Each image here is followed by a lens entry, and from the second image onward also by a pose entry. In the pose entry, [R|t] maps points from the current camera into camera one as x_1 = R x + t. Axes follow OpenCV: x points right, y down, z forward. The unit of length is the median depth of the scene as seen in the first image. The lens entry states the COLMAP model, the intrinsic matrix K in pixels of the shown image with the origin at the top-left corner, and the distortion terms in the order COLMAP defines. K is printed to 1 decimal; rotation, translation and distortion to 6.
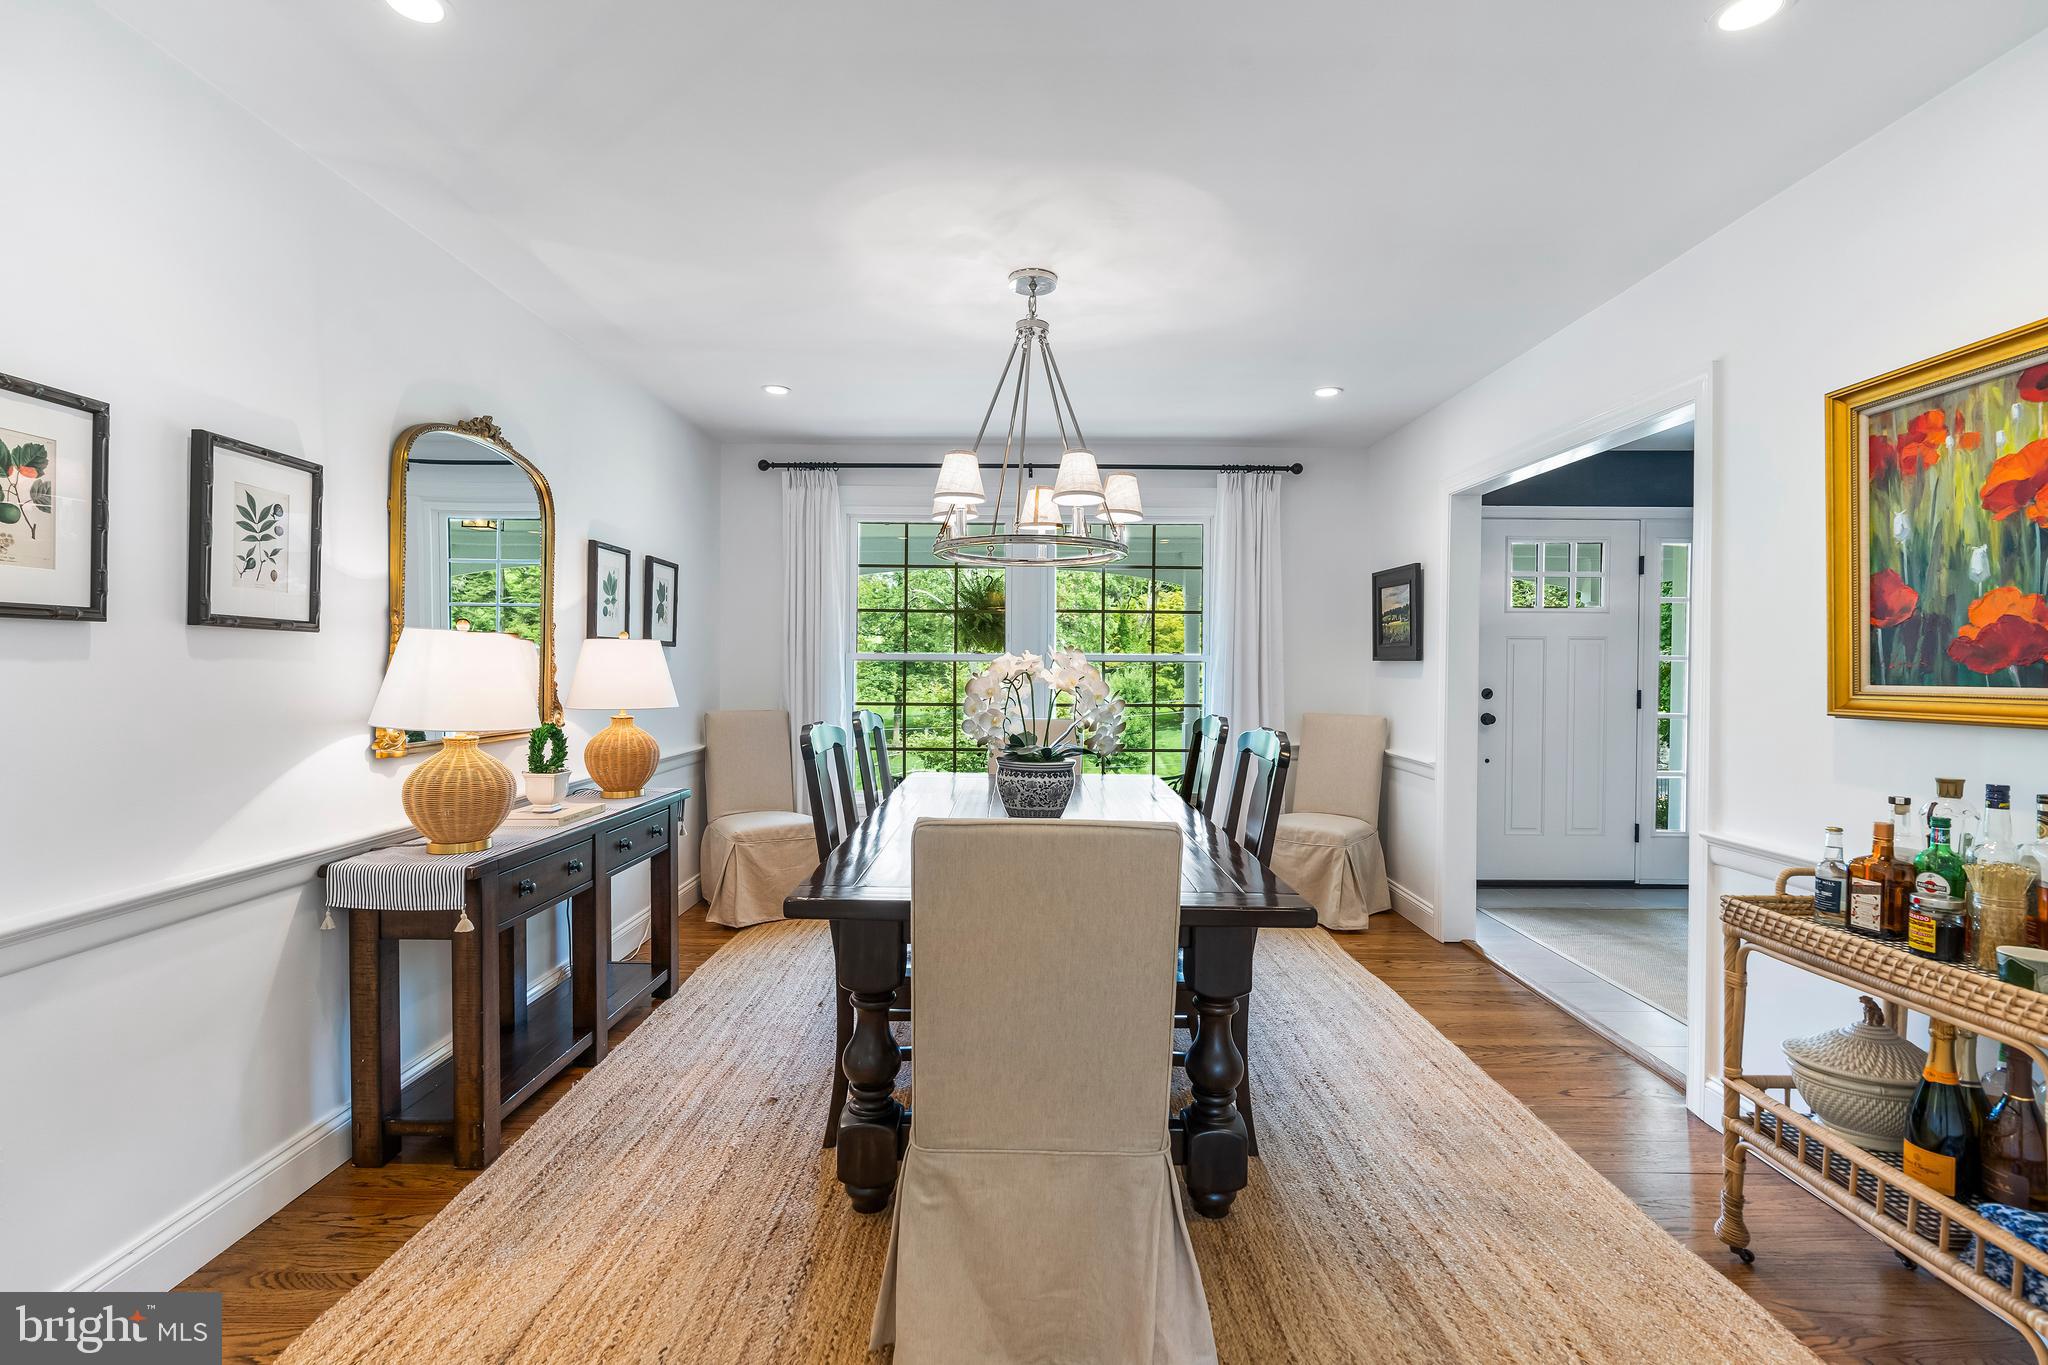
lens RADIAL K [[937.0, 0, 1025.1], [0, 937.0, 670.7], [0, 0, 1]] dist [0.000862, 0.000345]
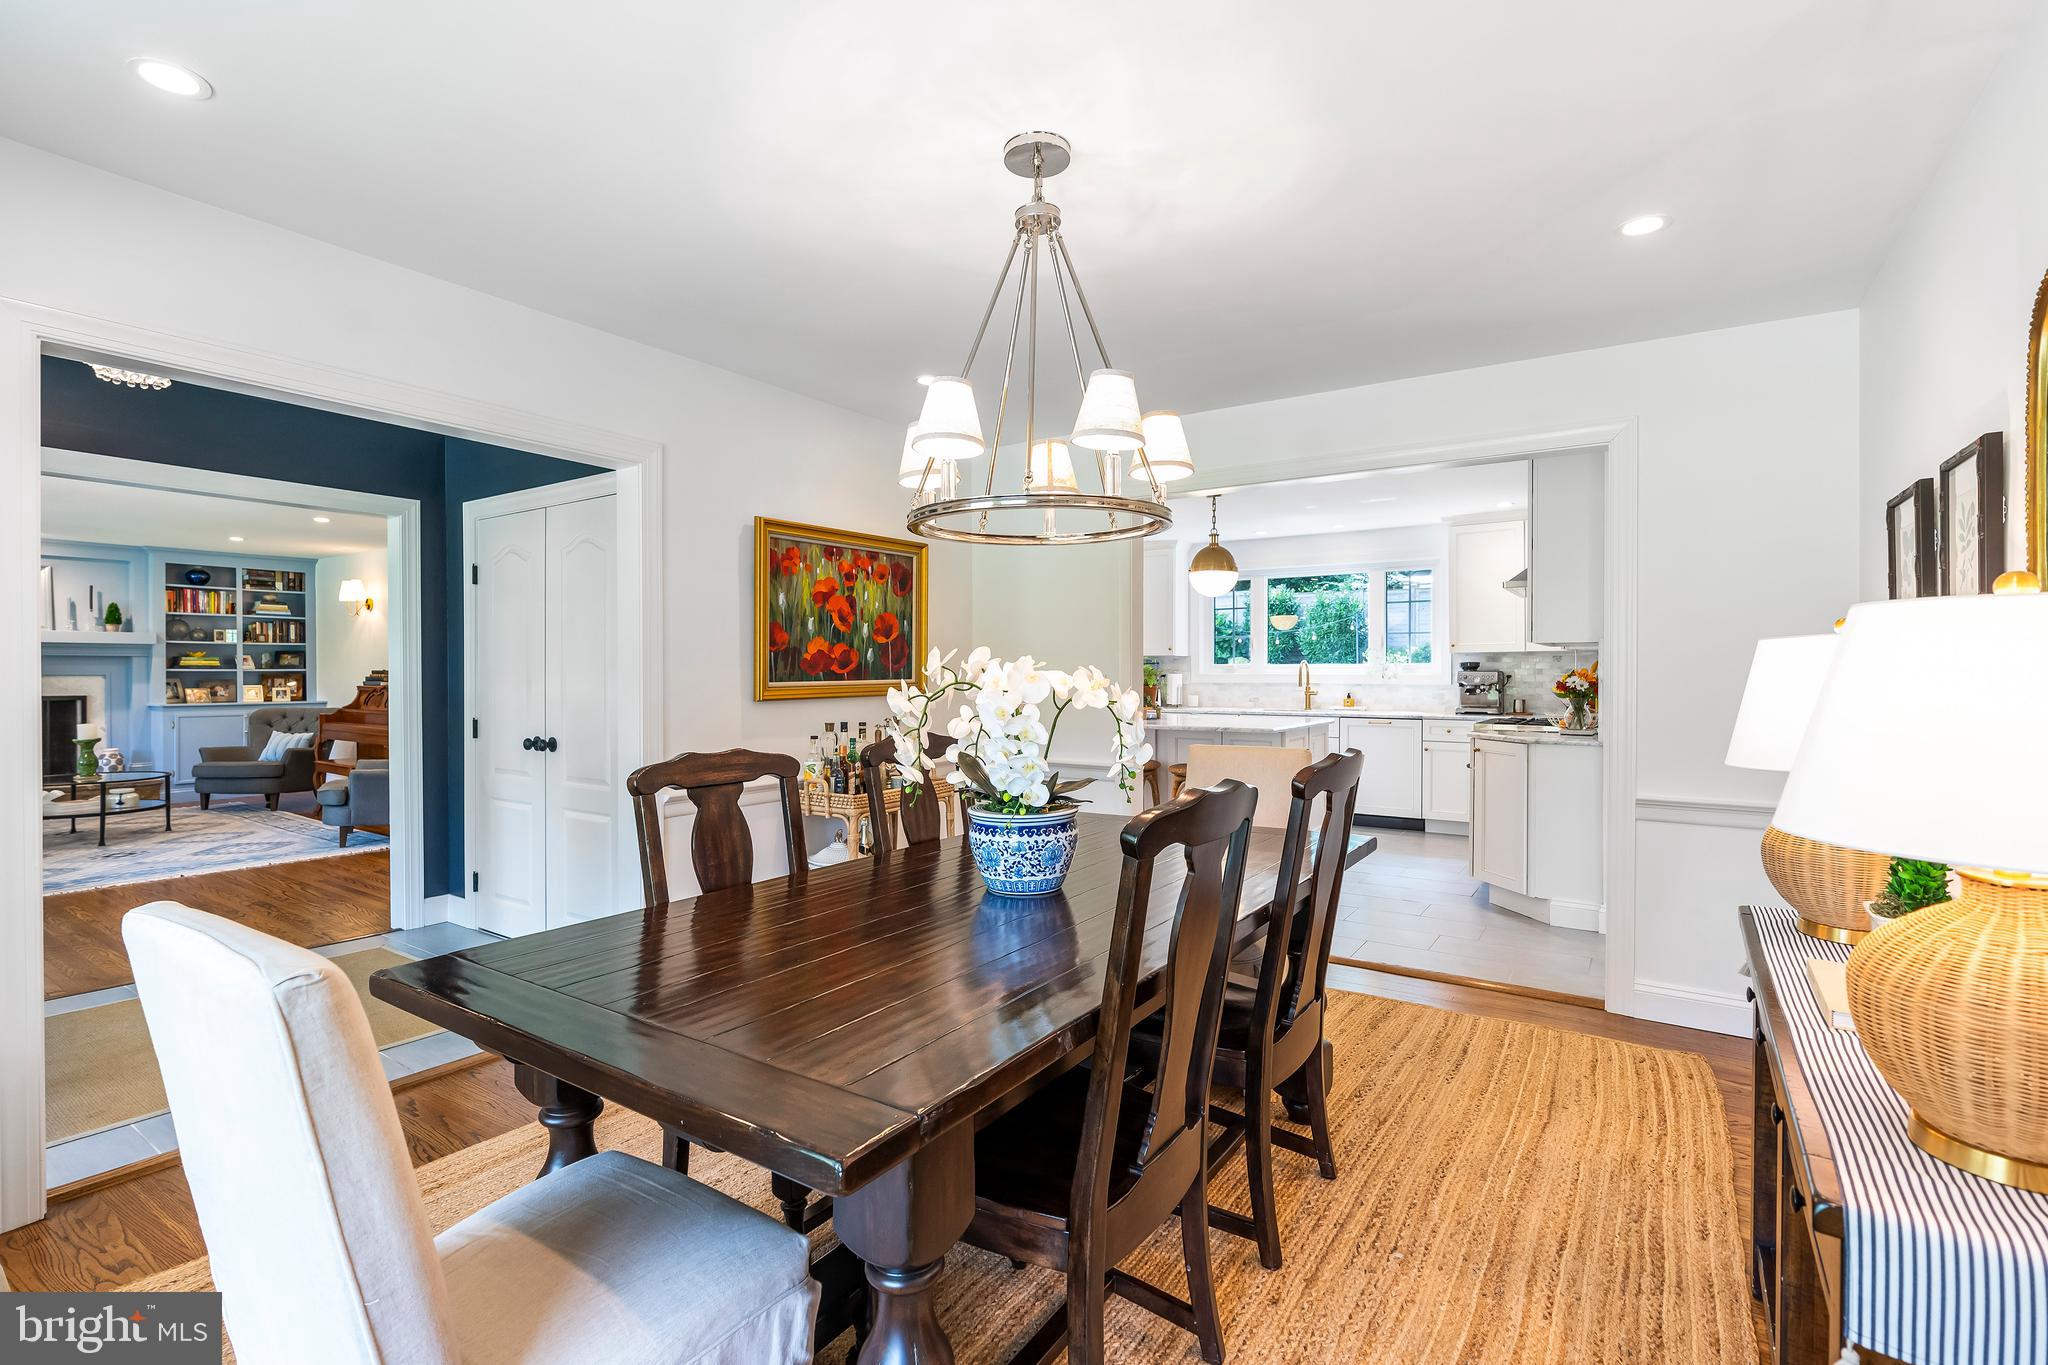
lens RADIAL K [[937.0, 0, 1026.3], [0, 937.0, 674.7], [0, 0, 1]] dist [0.000862, 0.000345]
pose [[-0.831972, -0.006627, 0.554779, -0.594492], [-0.000549, 0.999938, 0.011122, -0.022222], [-0.554818, 0.008948, -0.831924, 2.436231]]
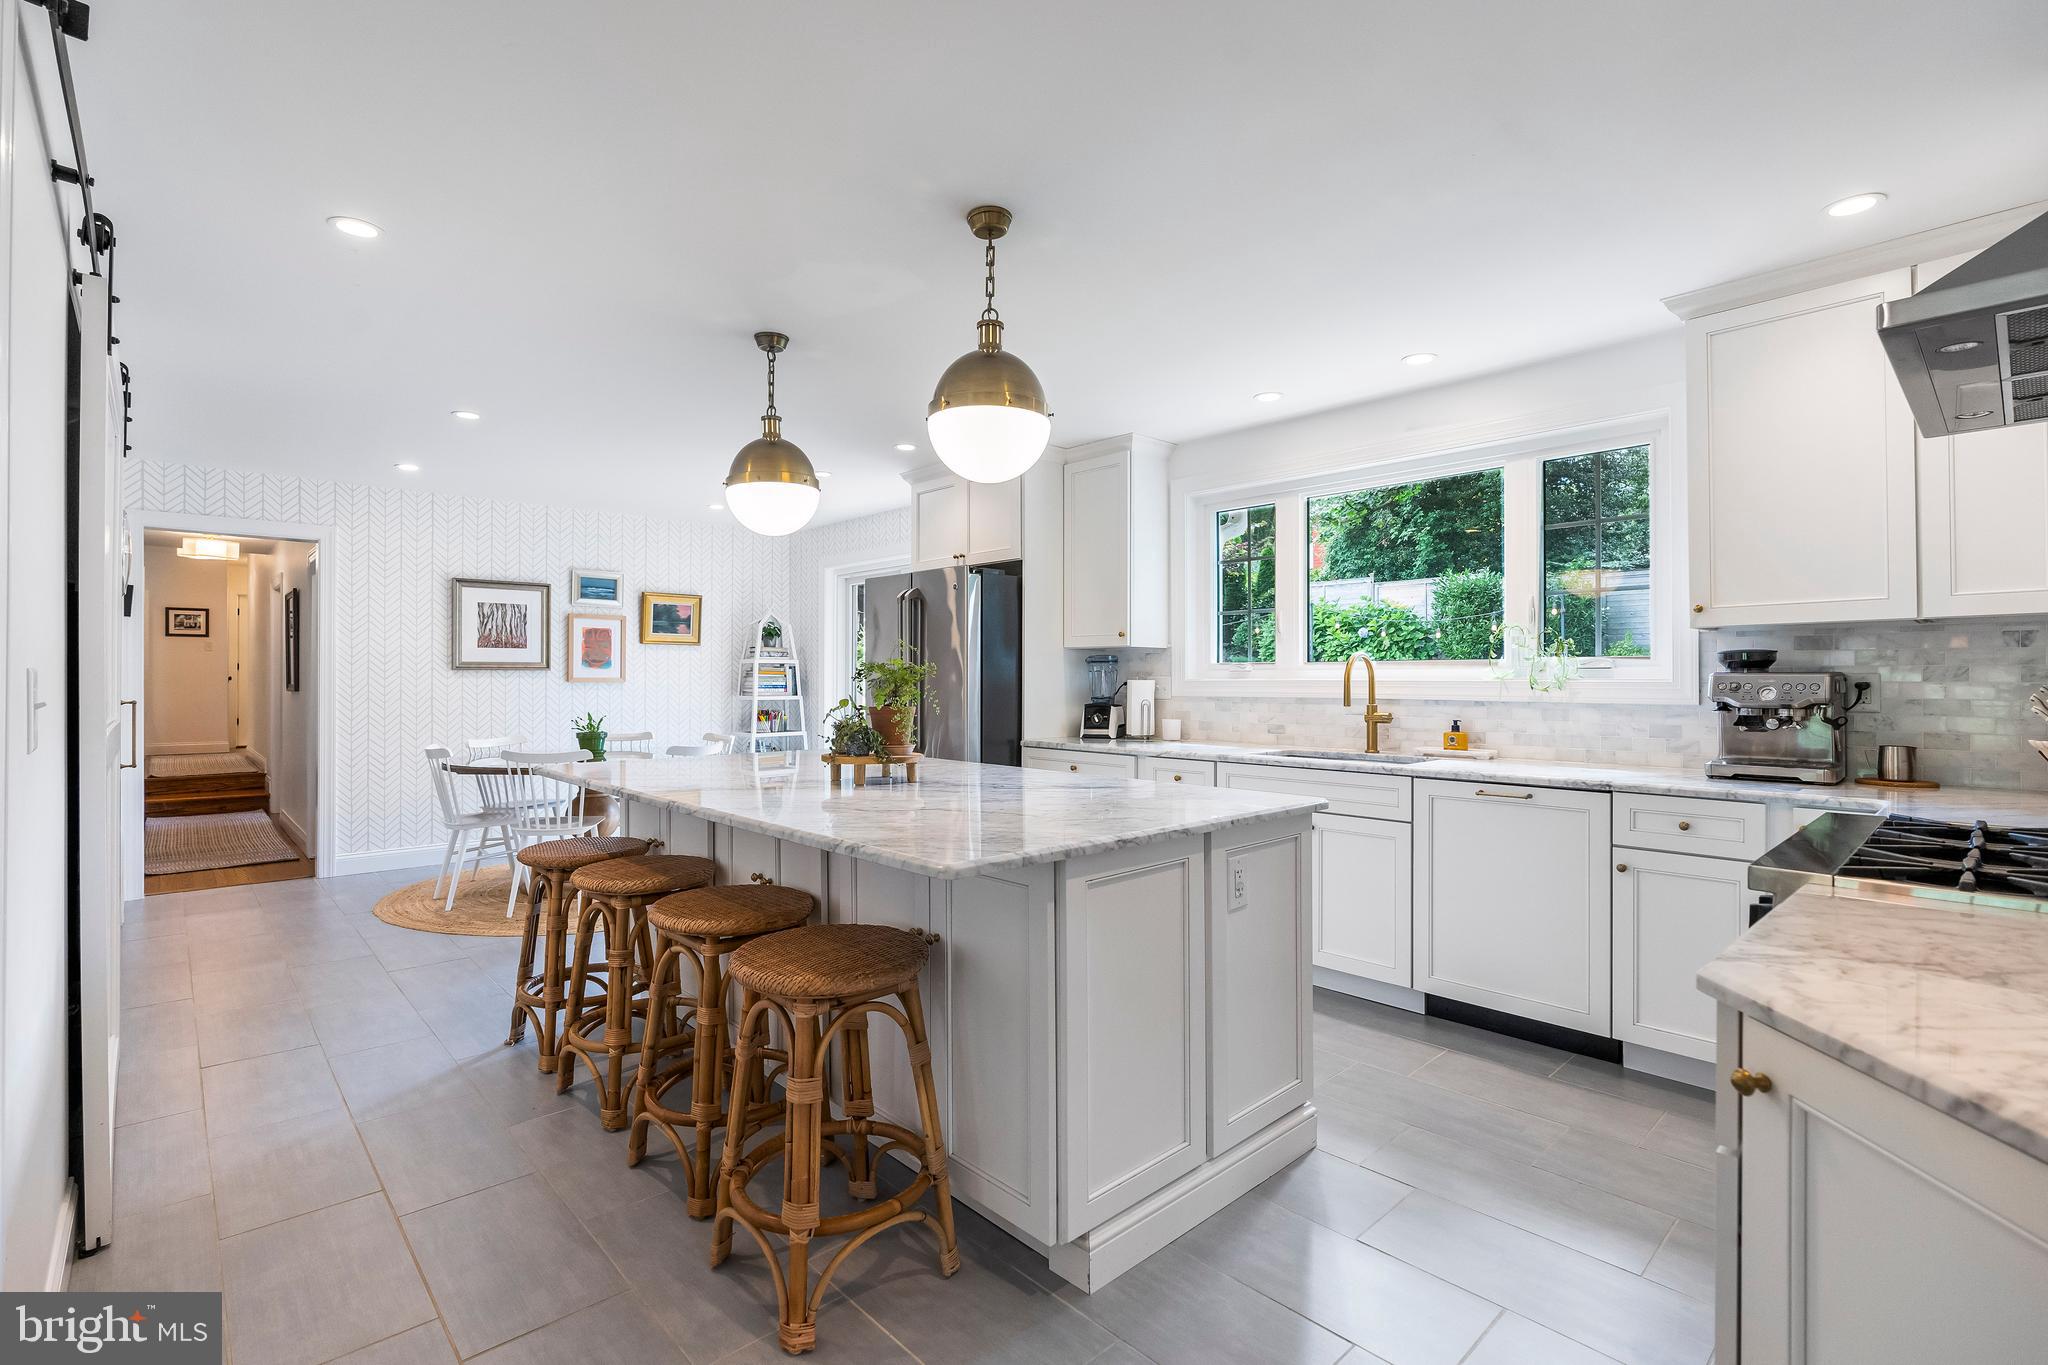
lens RADIAL K [[937.0, 0, 1024.1], [0, 937.0, 677.5], [0, 0, 1]] dist [0.000862, 0.000345]
pose [[-0.688641, -0.003858, 0.725092, -0.486954], [0.001765, 0.999974, 0.006997, -0.014686], [-0.725100, 0.006098, -0.688616, 1.670522]]
